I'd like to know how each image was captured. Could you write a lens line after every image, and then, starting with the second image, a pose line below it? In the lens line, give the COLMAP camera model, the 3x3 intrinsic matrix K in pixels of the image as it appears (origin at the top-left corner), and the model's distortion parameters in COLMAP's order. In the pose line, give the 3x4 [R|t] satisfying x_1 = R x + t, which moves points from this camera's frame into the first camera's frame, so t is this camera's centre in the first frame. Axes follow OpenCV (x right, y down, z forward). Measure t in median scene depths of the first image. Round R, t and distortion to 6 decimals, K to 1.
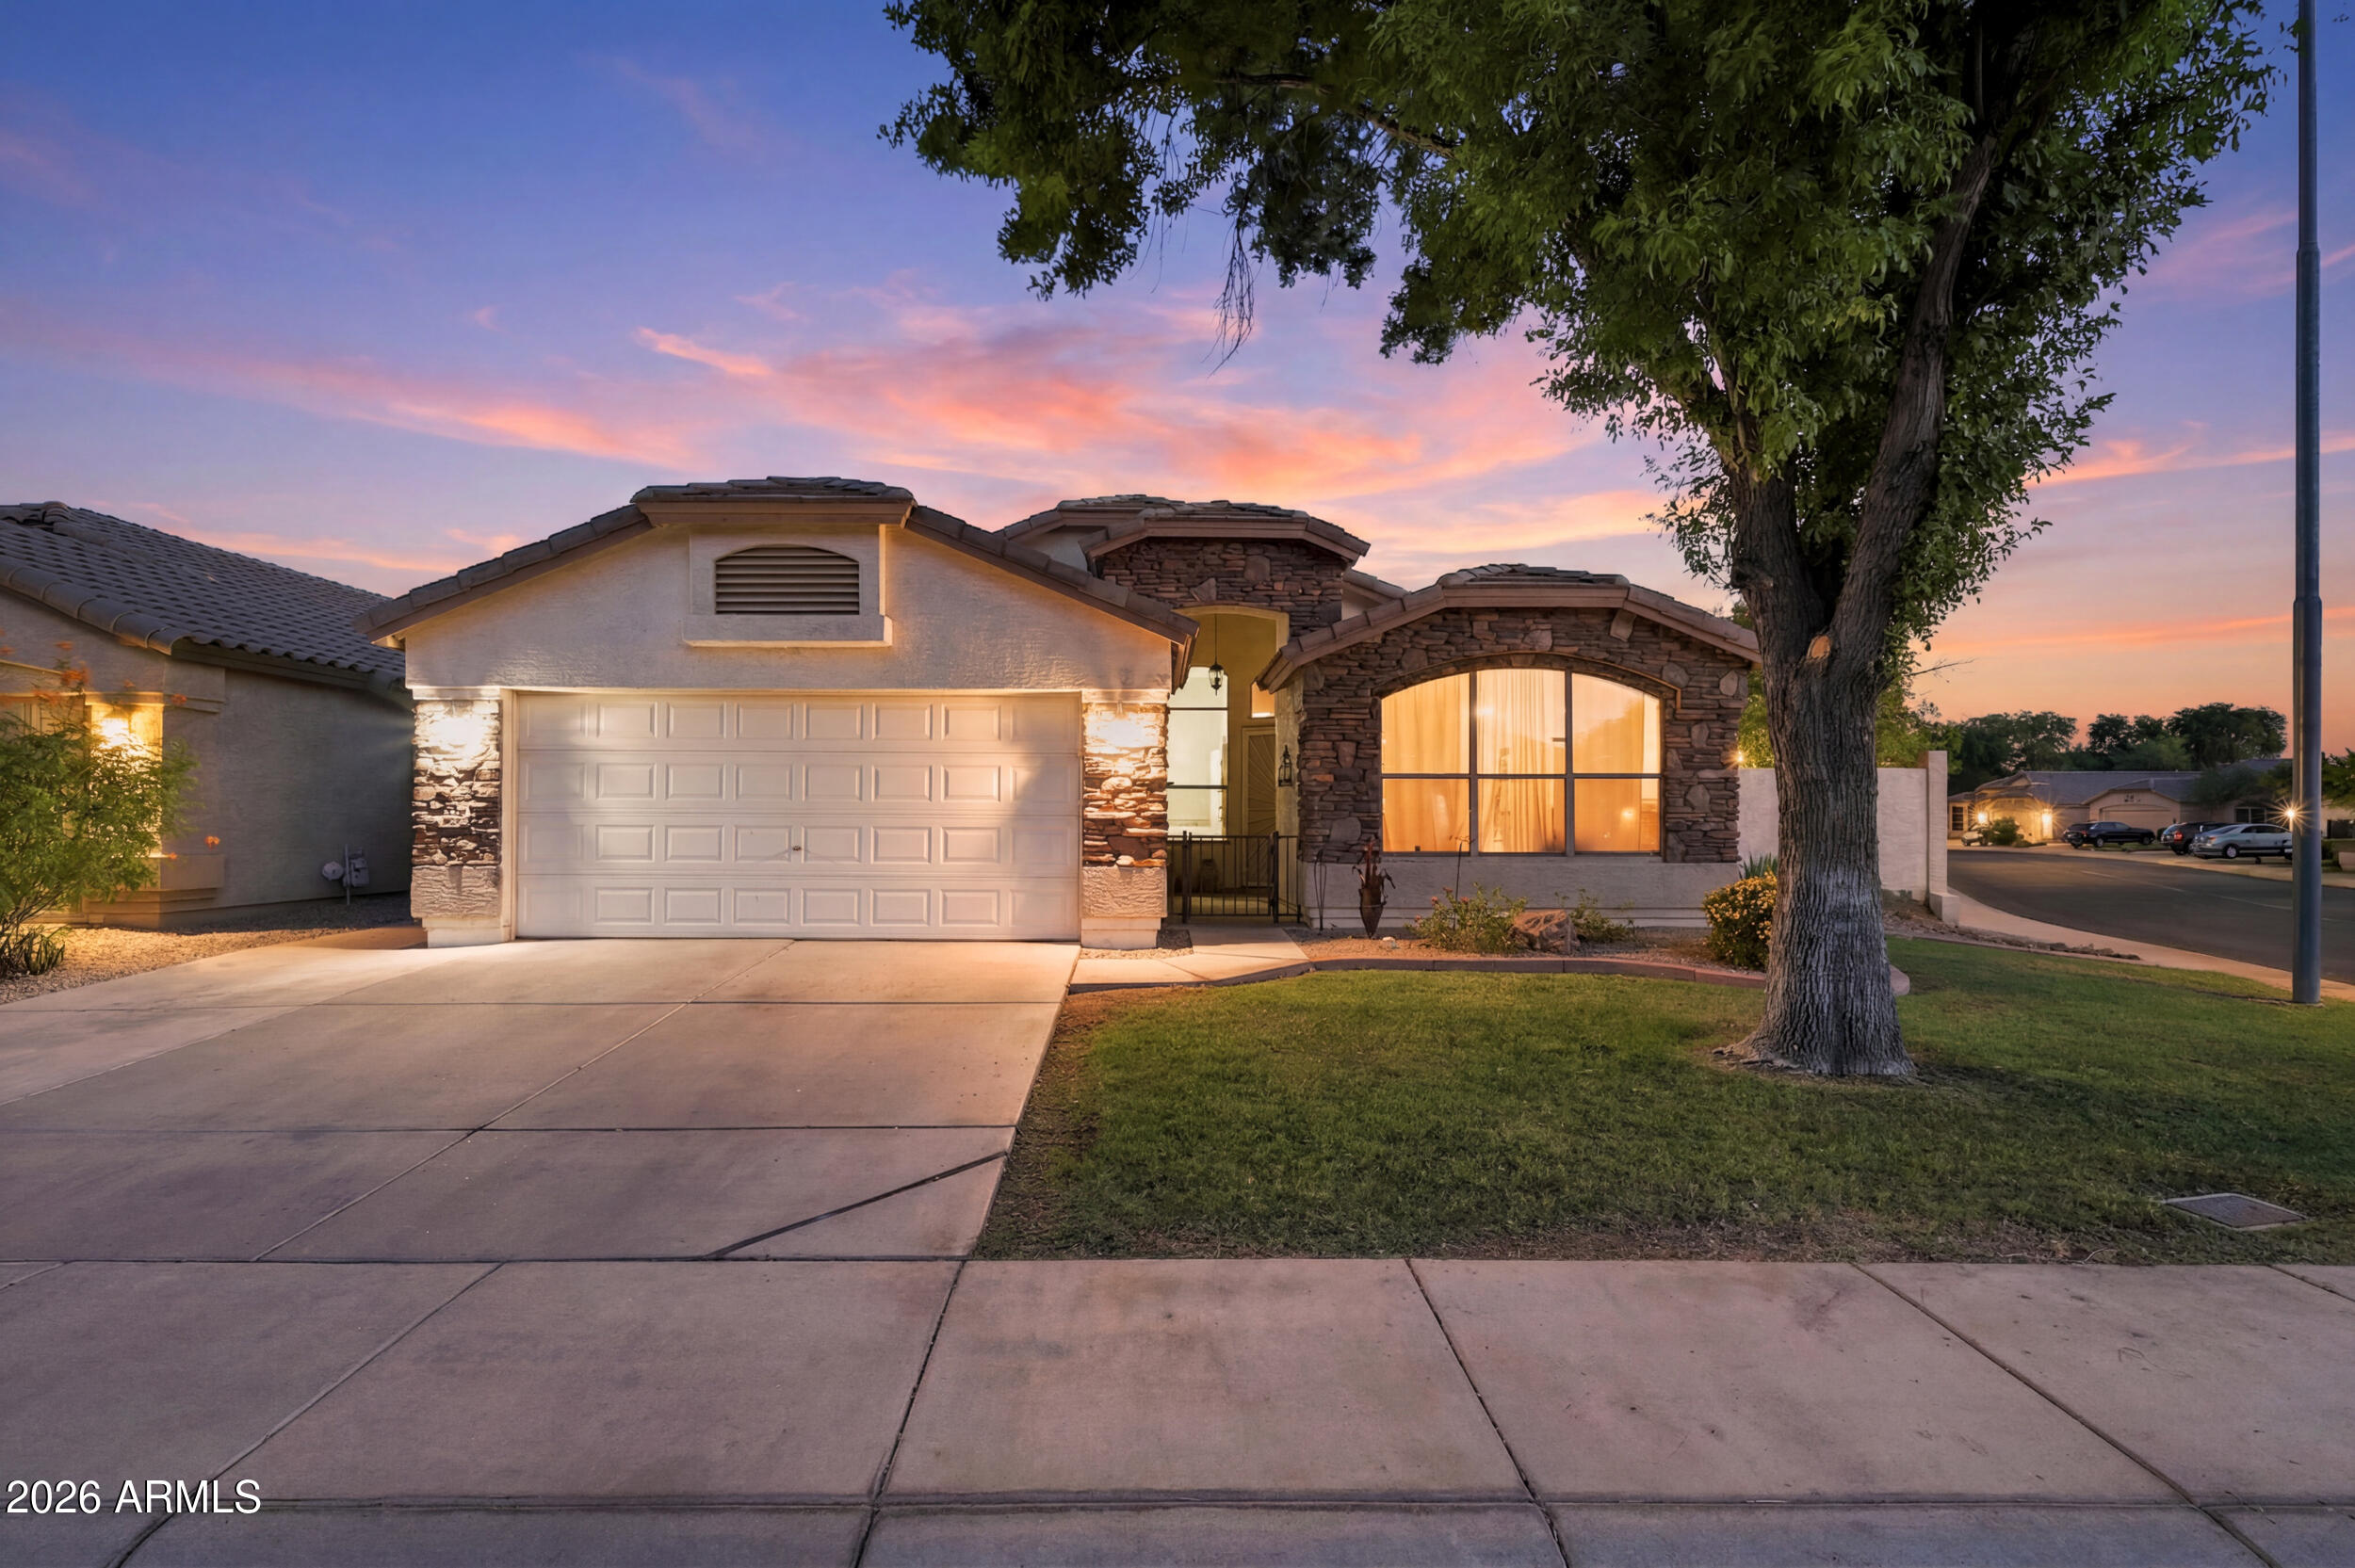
lens RADIAL K [[1099.6, 0, 1177.5], [0, 1099.6, 784.0], [0, 0, 1]] dist [-0.001875, -0.000361]
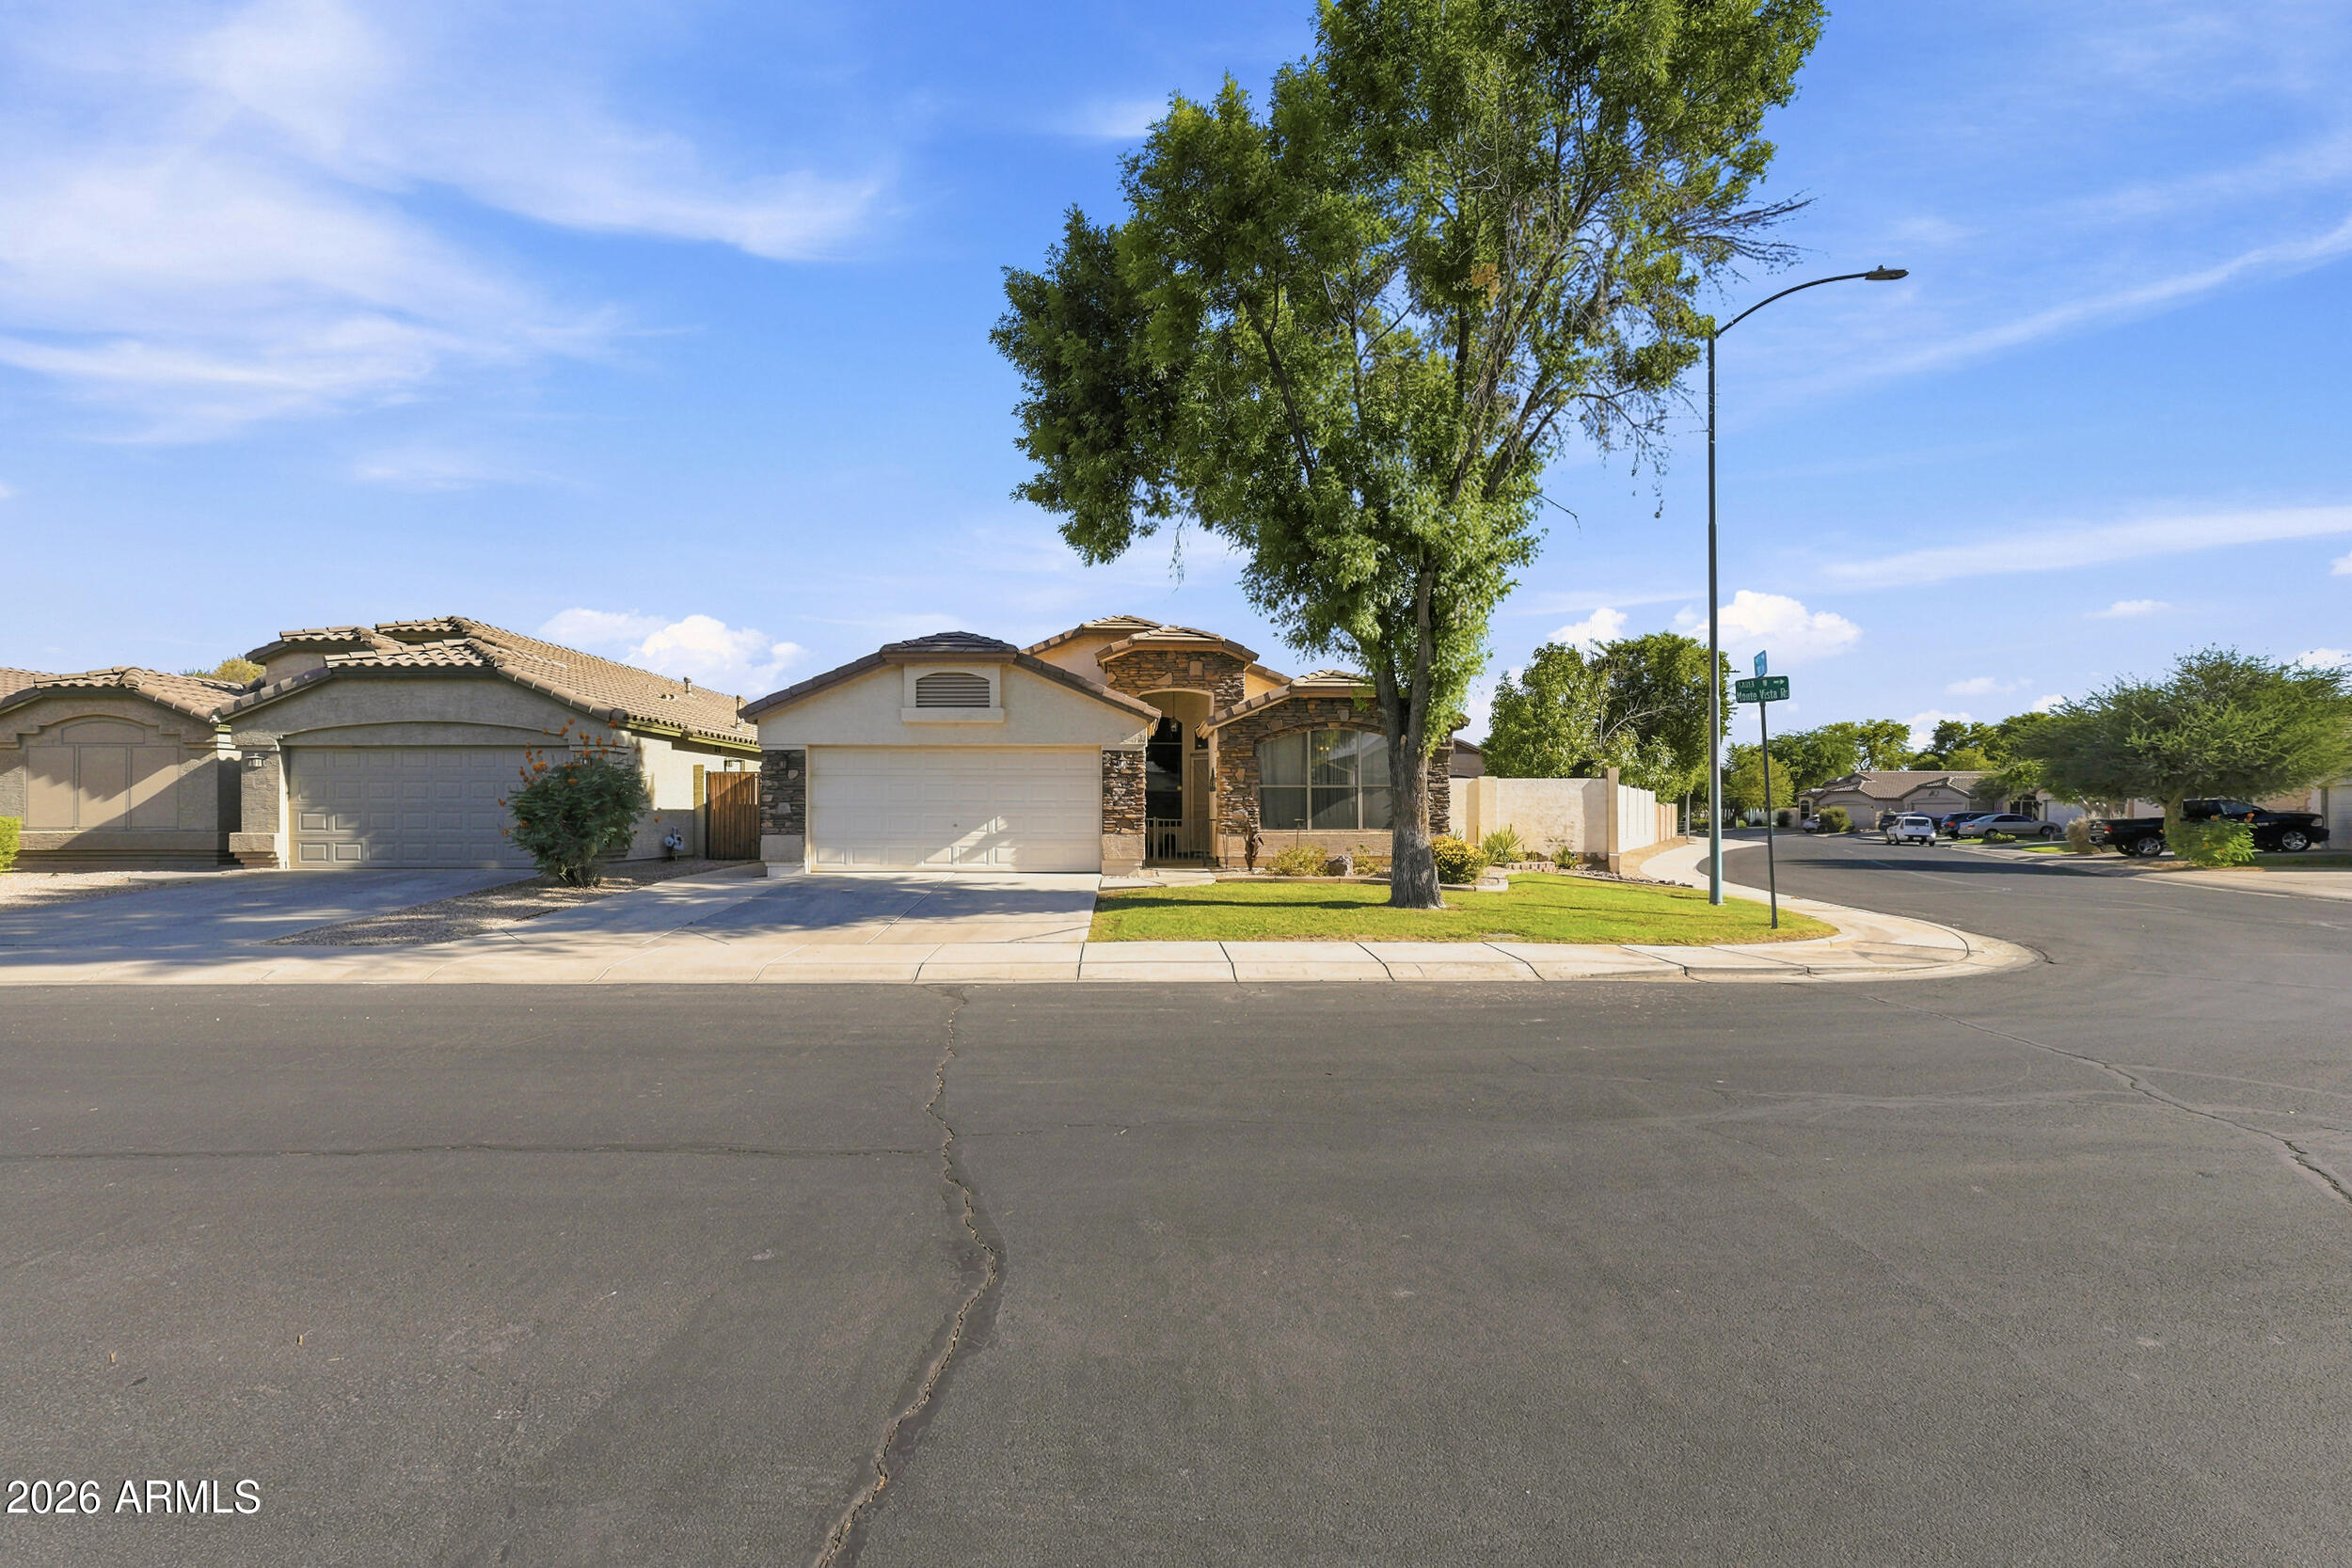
lens RADIAL K [[1036.3, 0, 1176.0], [0, 1036.3, 784.0], [0, 0, 1]] dist [0.002141, 0.000352]
pose [[0.999566, -0.003315, 0.029273, -0.009233], [0.003280, 0.999994, 0.001264, -0.016361], [-0.029277, -0.001168, 0.999571, -0.858324]]
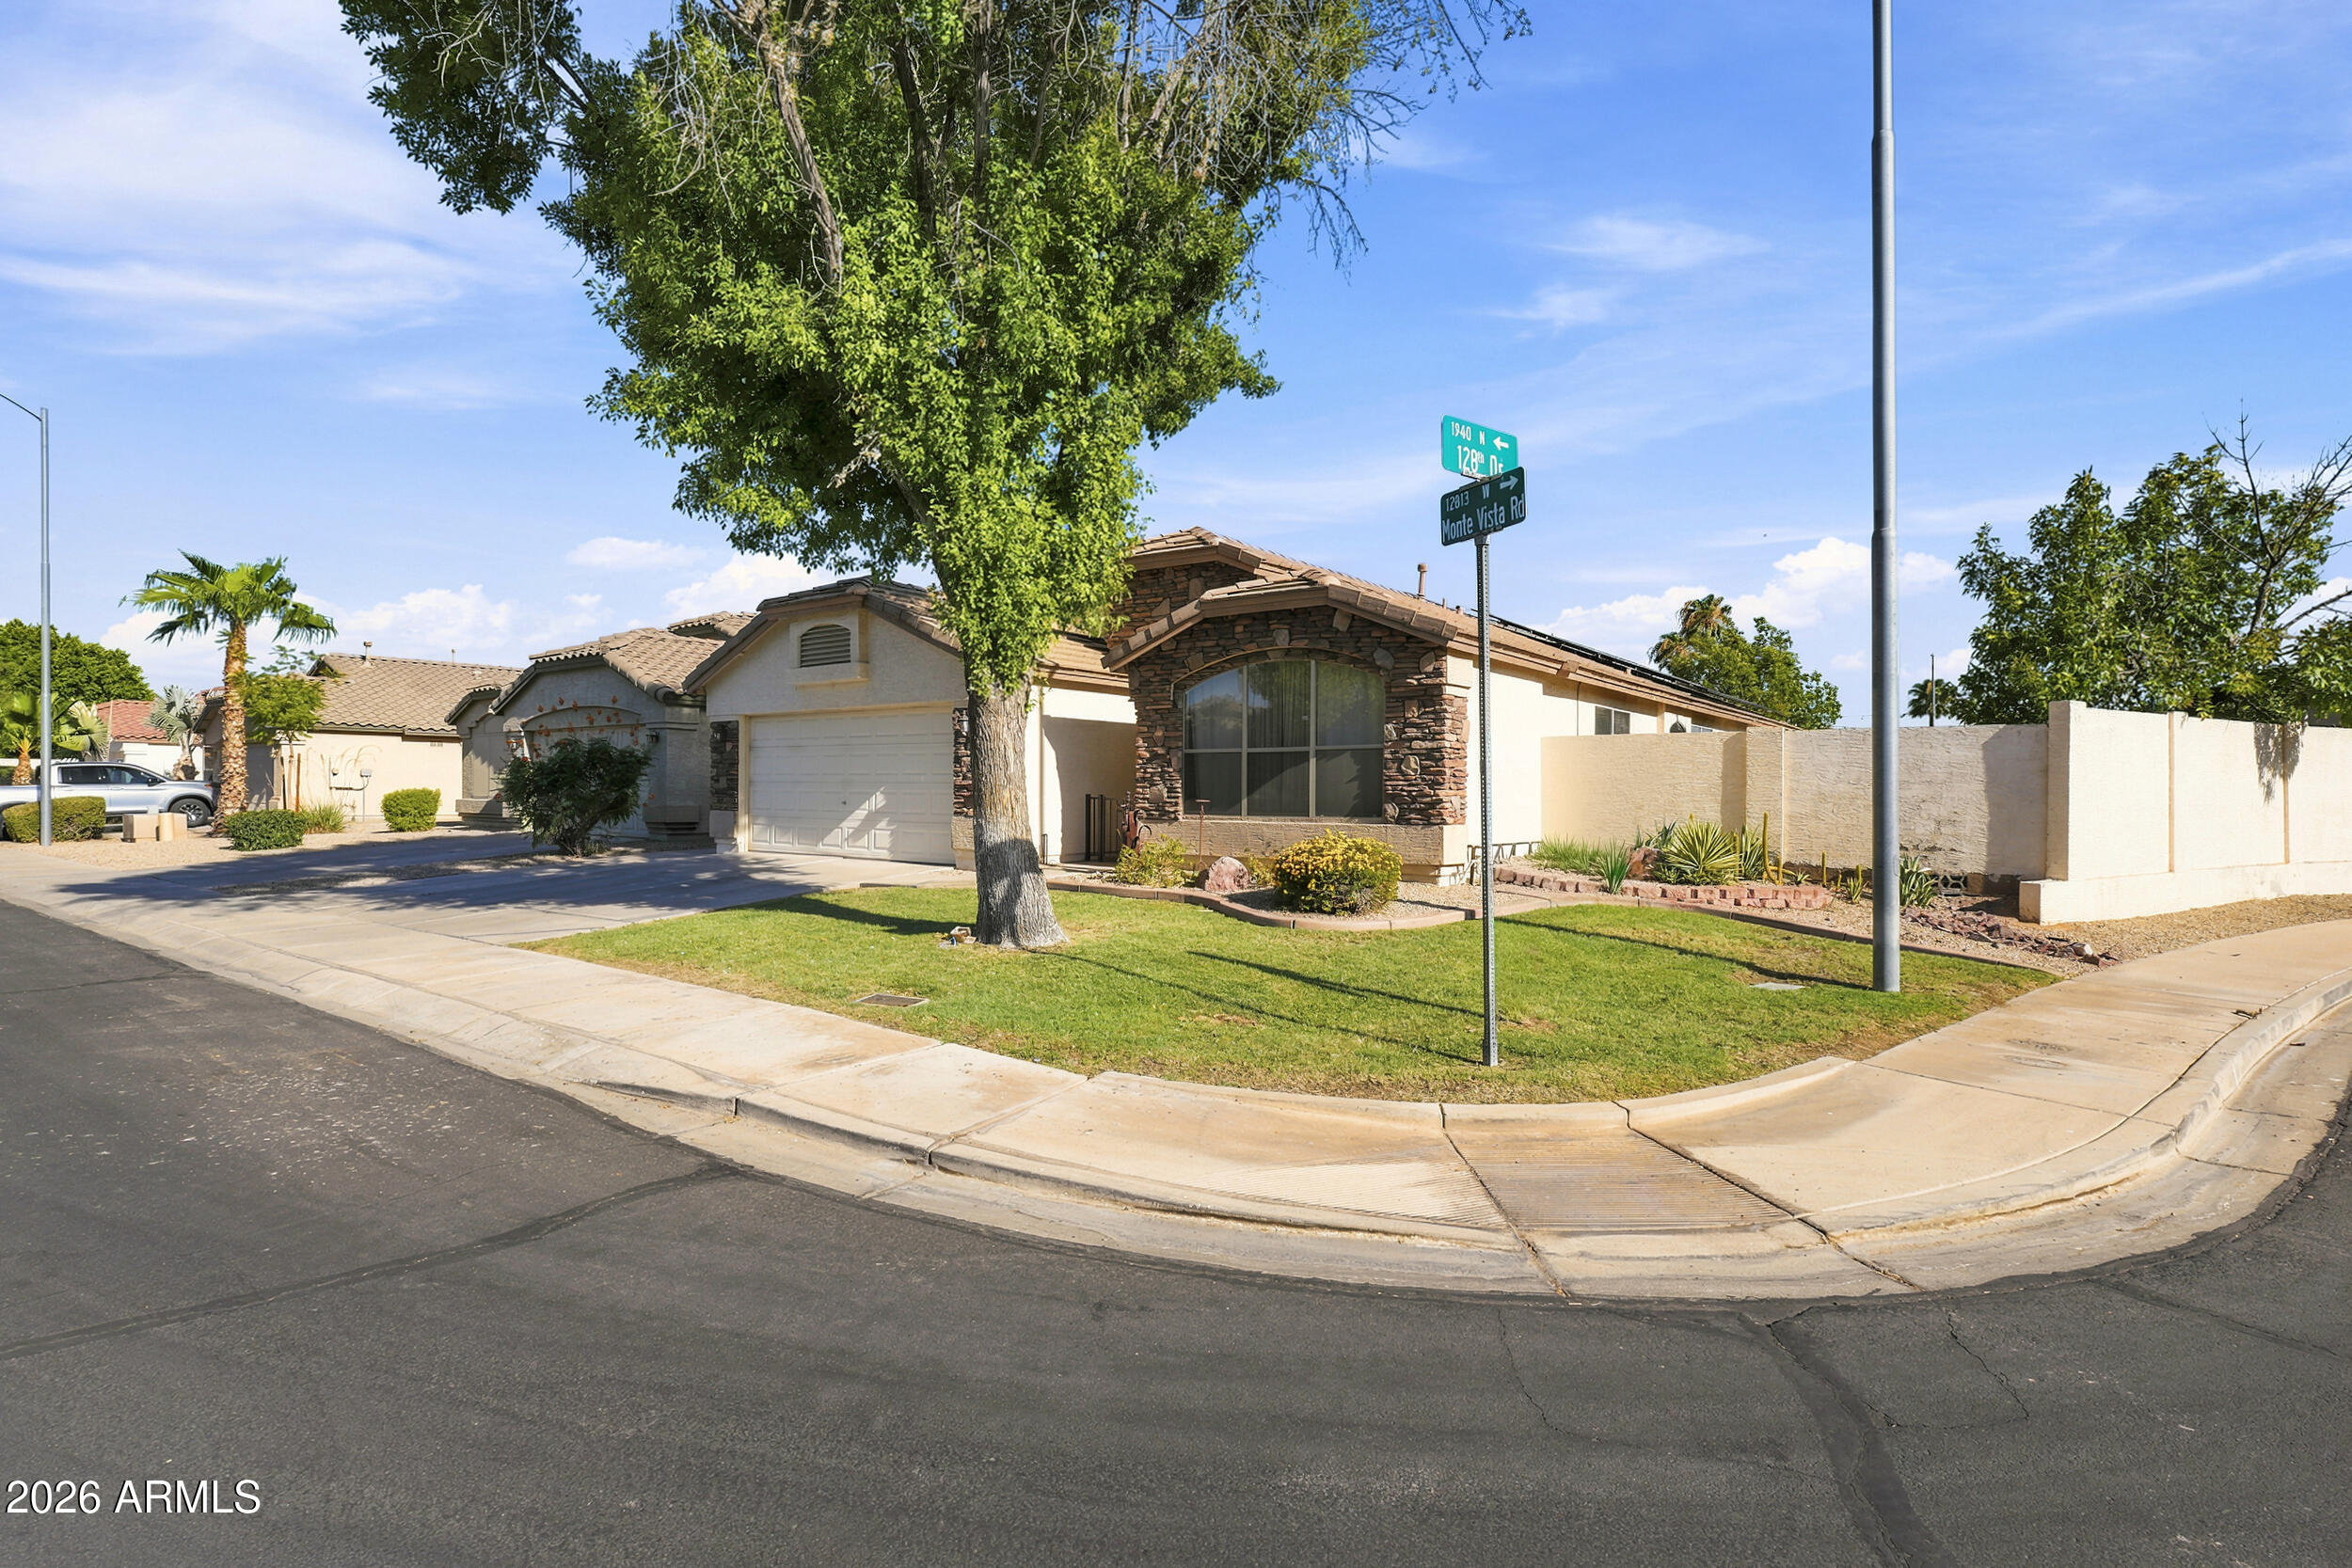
lens RADIAL K [[1158.7, 0, 1176.0], [0, 1158.7, 784.0], [0, 0, 1]] dist [0.004376, 0.000439]
pose [[0.789798, -0.001263, -0.613366, 1.143998], [0.015450, 0.999722, 0.017836, 0.006684], [0.613173, -0.023563, 0.789597, -0.088461]]
